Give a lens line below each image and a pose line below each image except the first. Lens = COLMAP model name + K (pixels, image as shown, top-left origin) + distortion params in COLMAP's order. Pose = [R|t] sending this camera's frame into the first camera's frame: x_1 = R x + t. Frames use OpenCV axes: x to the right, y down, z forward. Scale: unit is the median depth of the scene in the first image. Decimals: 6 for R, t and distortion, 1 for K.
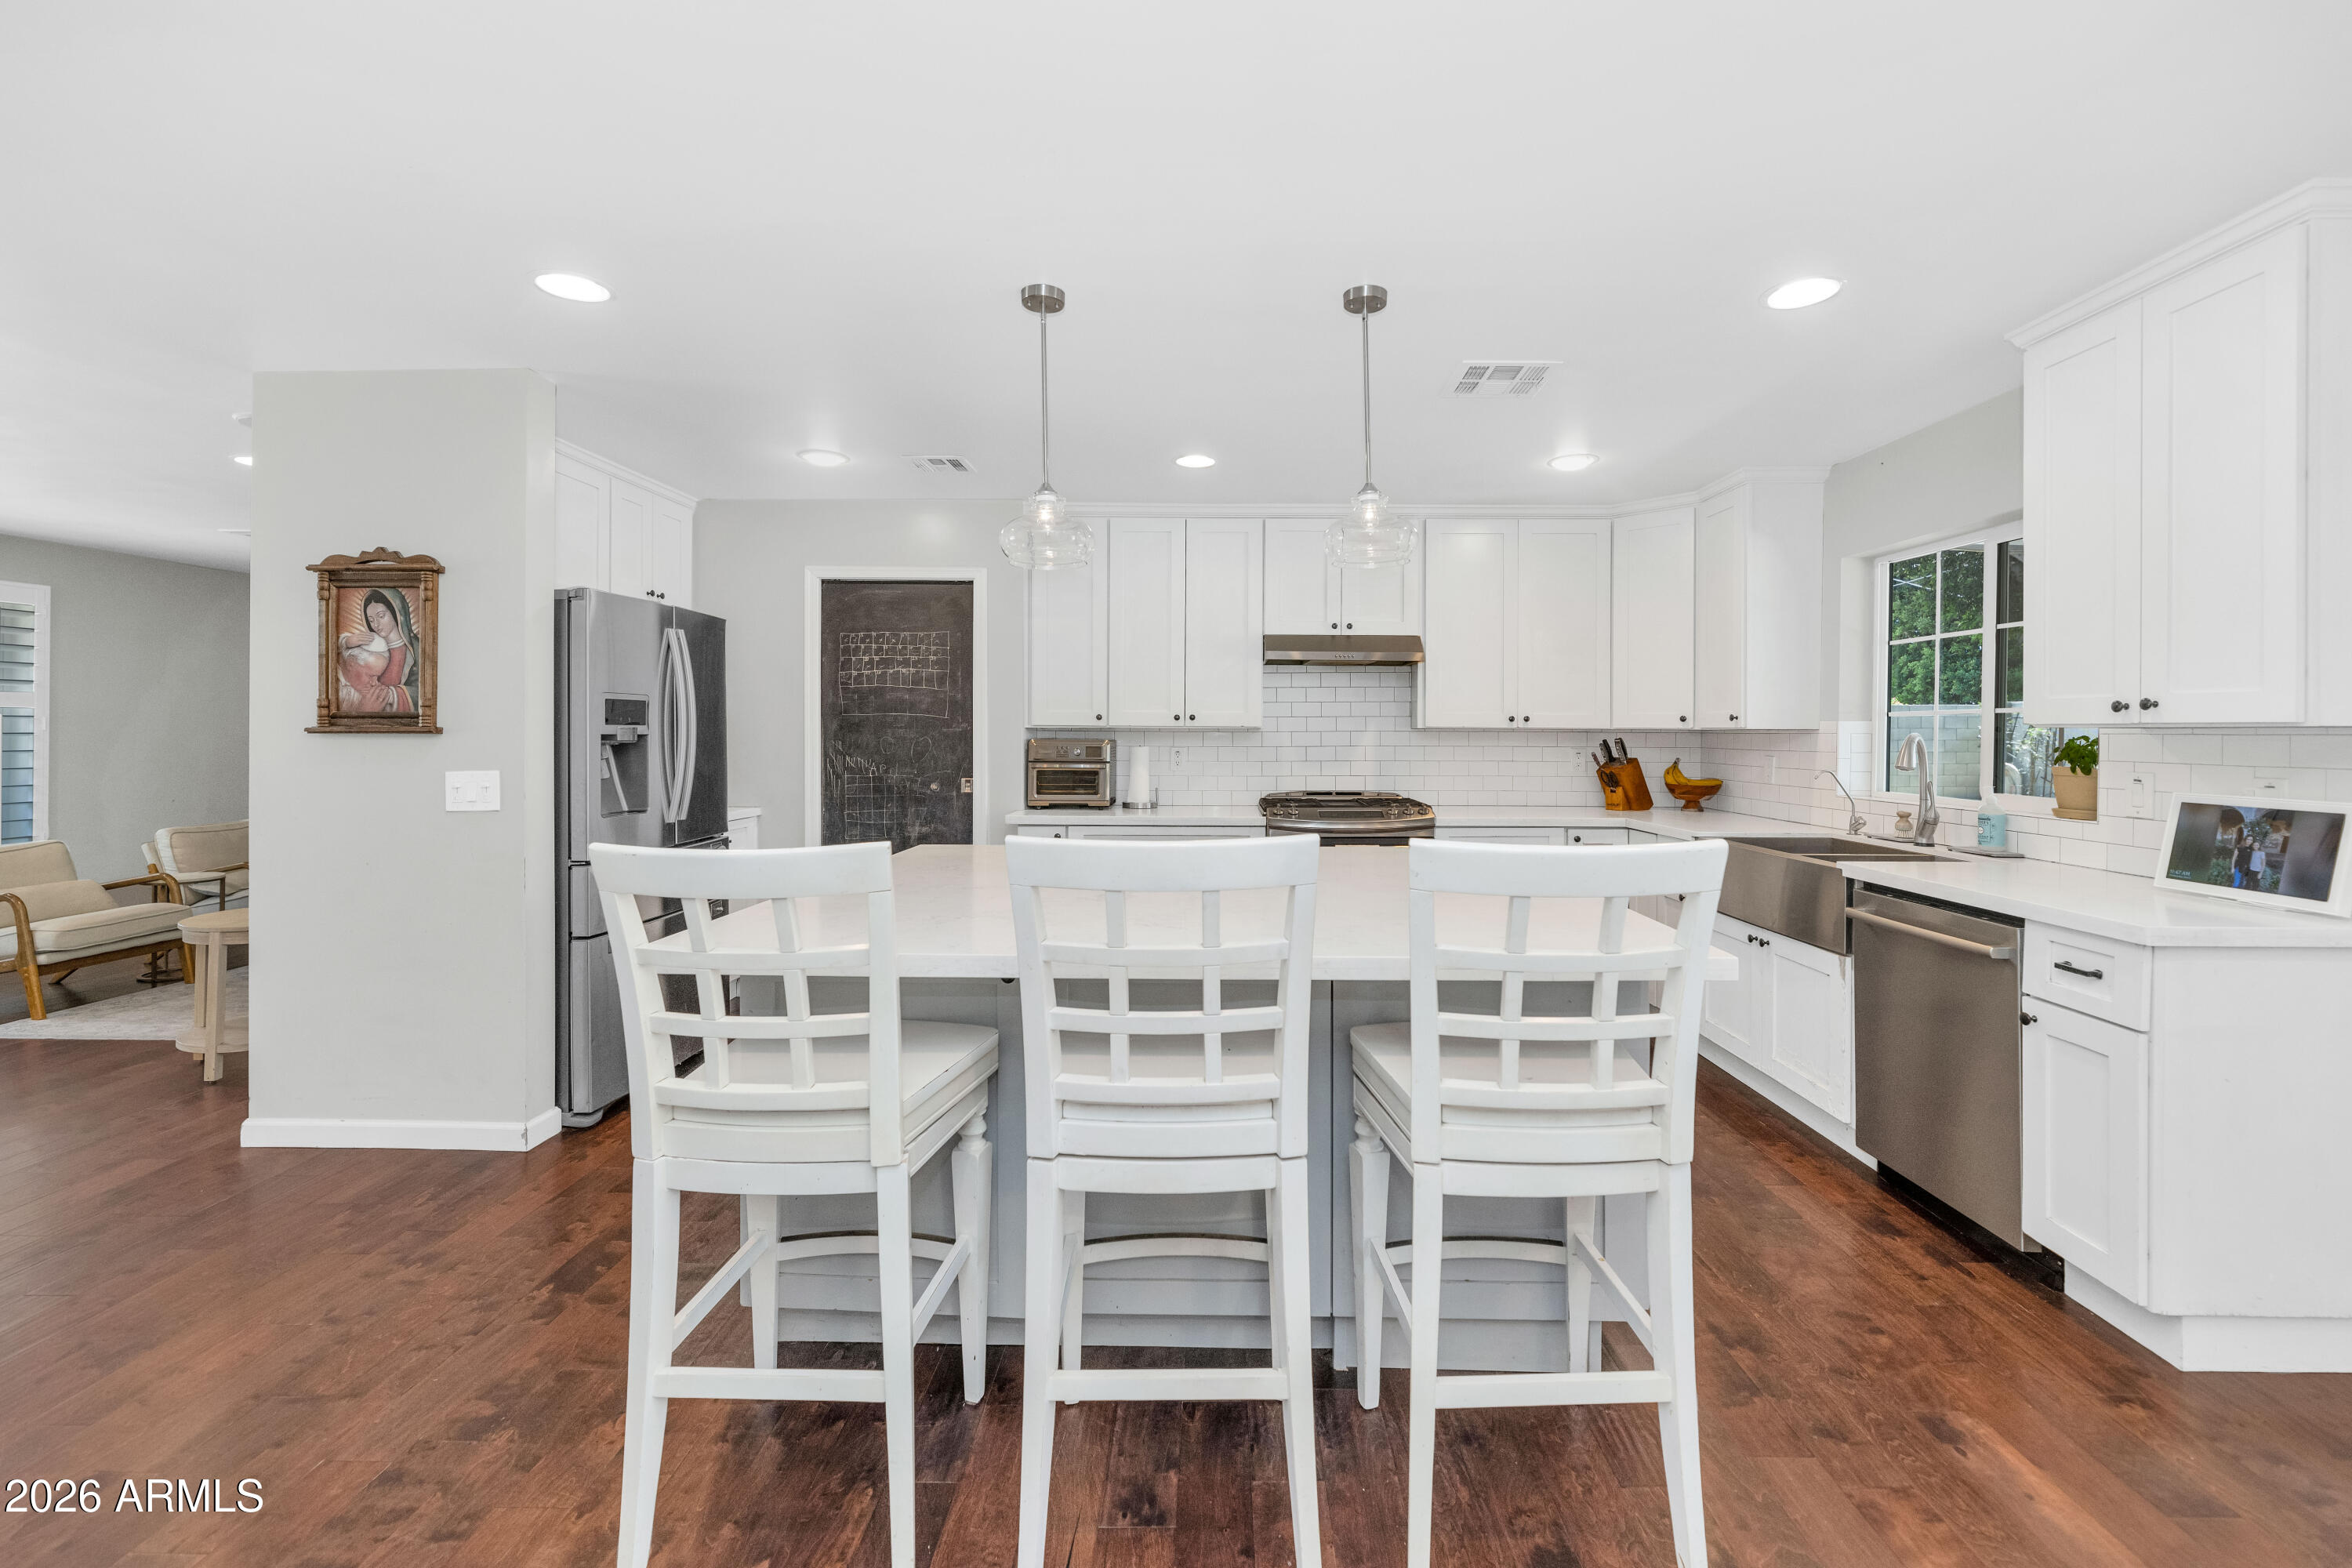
lens RADIAL K [[975.6, 0, 1184.6], [0, 975.6, 731.8], [0, 0, 1]] dist [-0.000937, -0.000110]
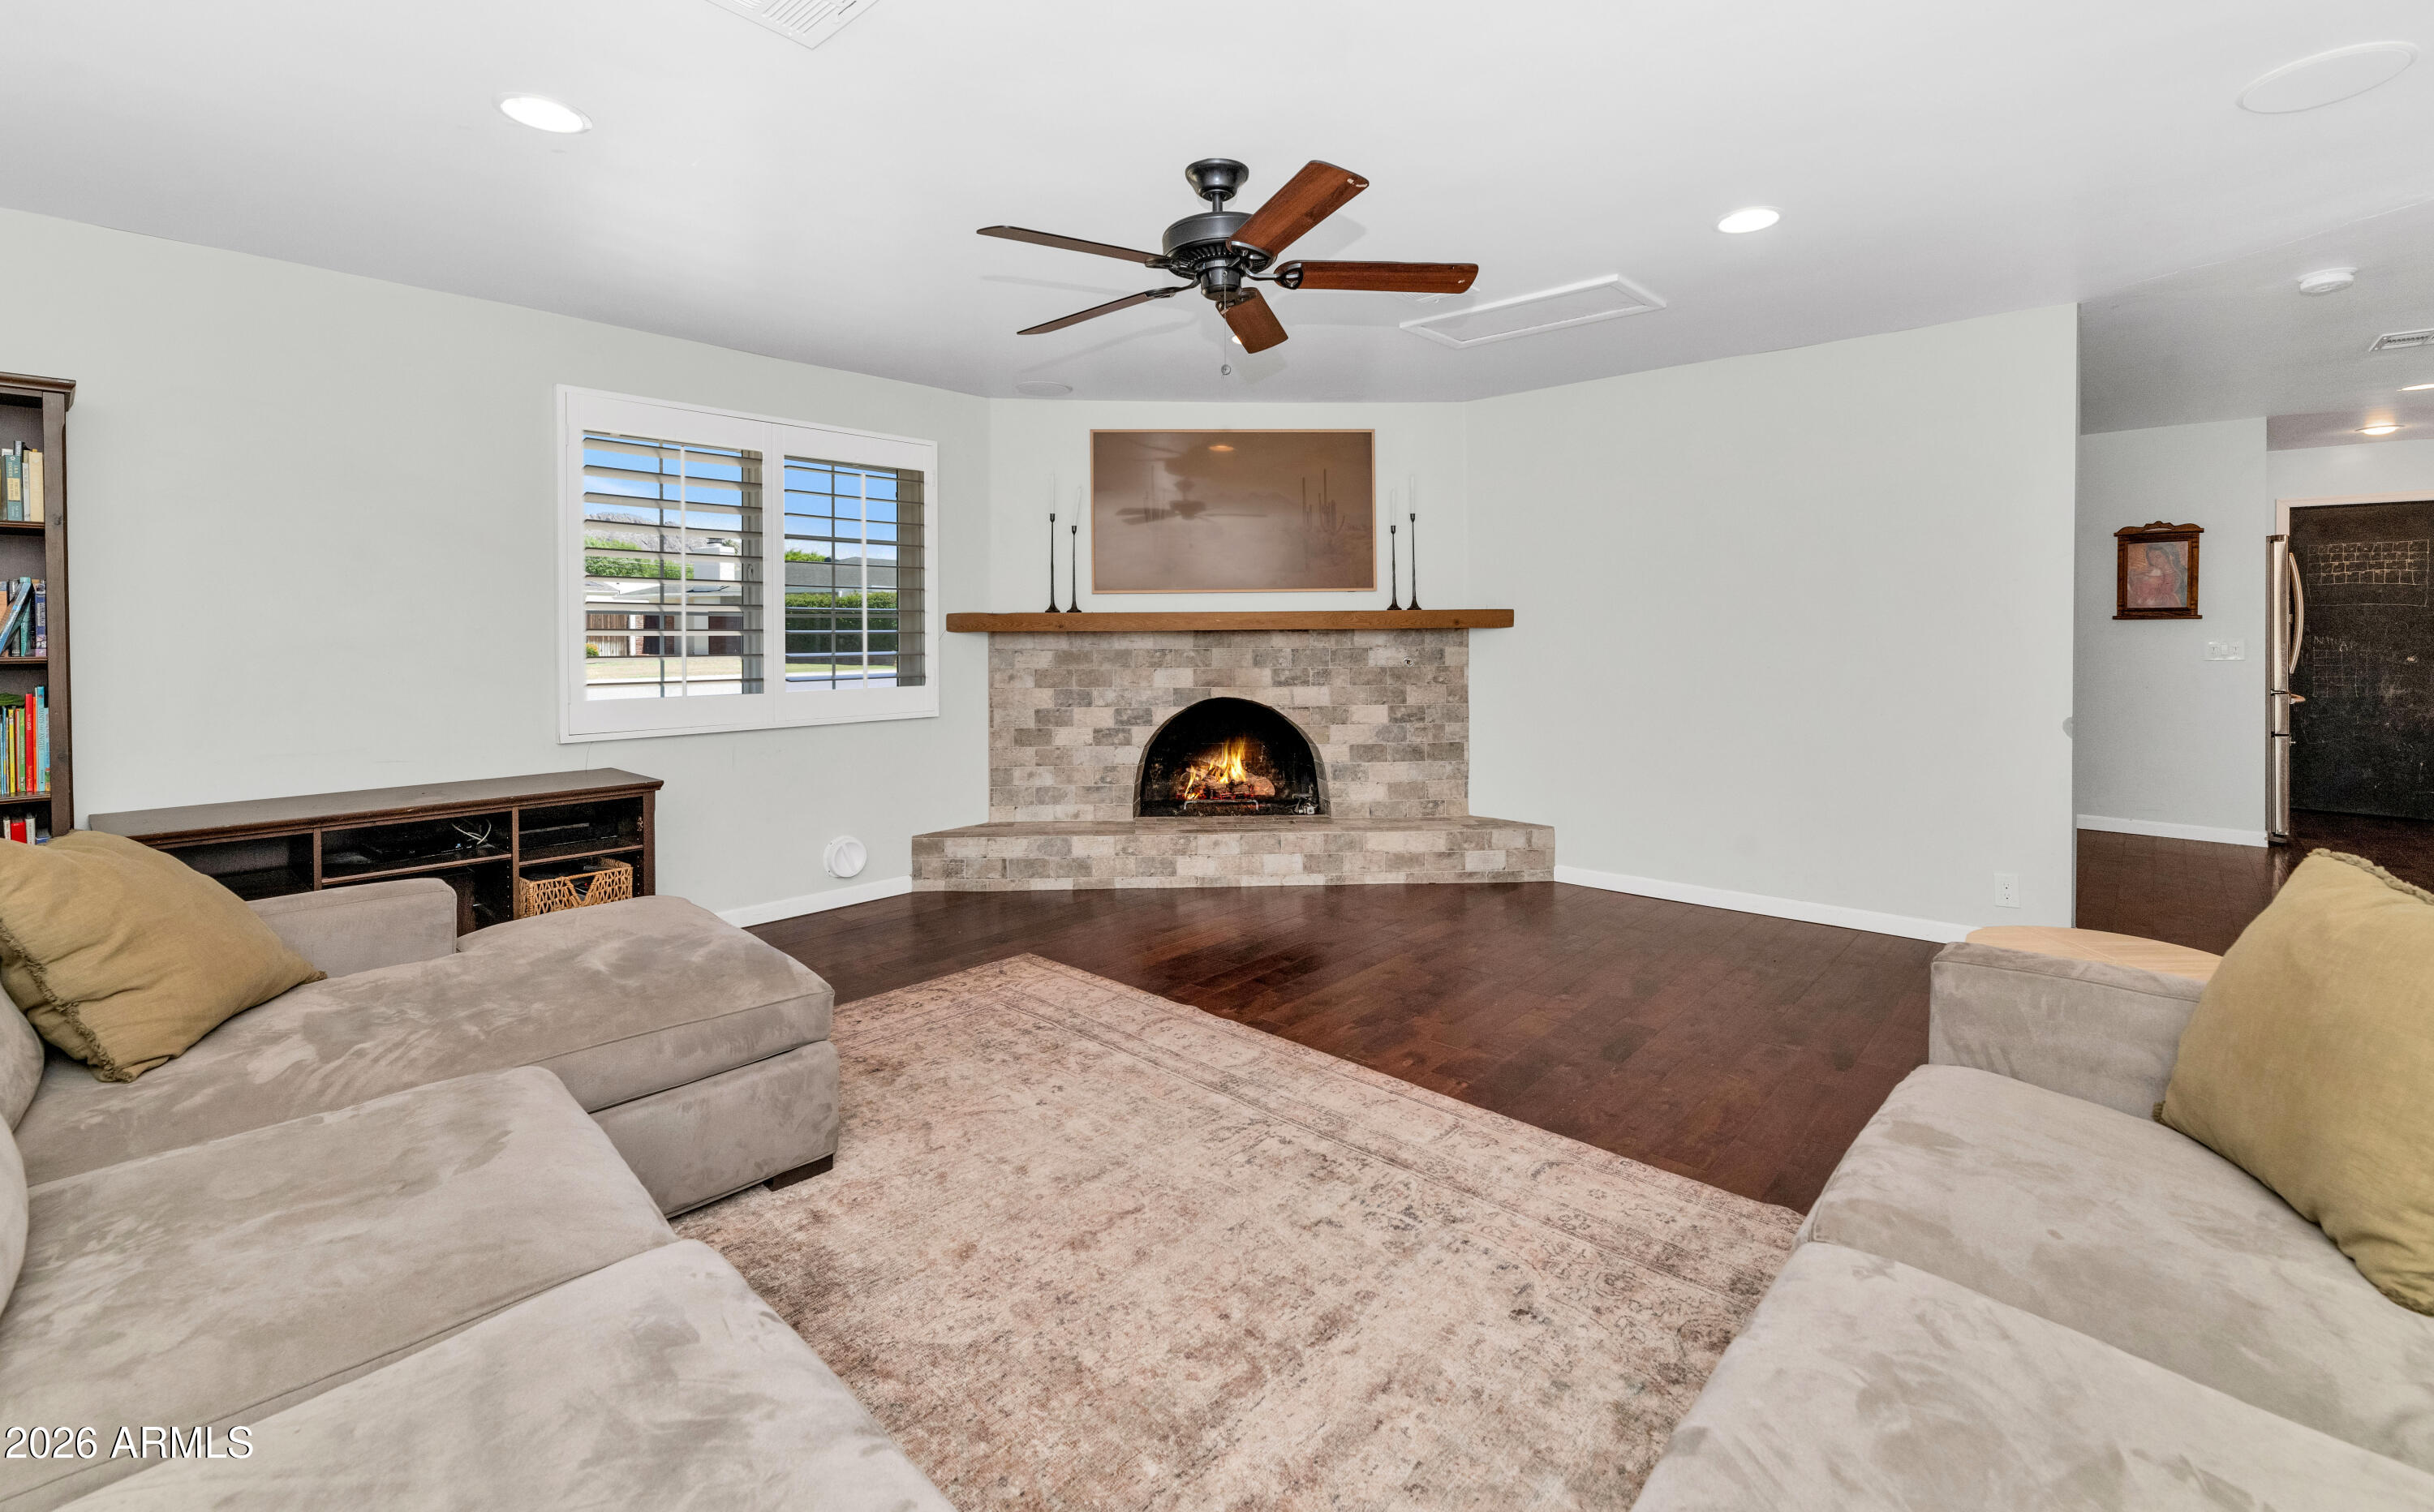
lens RADIAL K [[1050.5, 0, 1229.0], [0, 1050.5, 645.3], [0, 0, 1]] dist [-0.001637, -0.000180]
pose [[0.759276, 0.005260, -0.650748, -0.866842], [0.004626, 0.999898, 0.013479, 0.017581], [0.650753, -0.013245, 0.759174, -1.736893]]
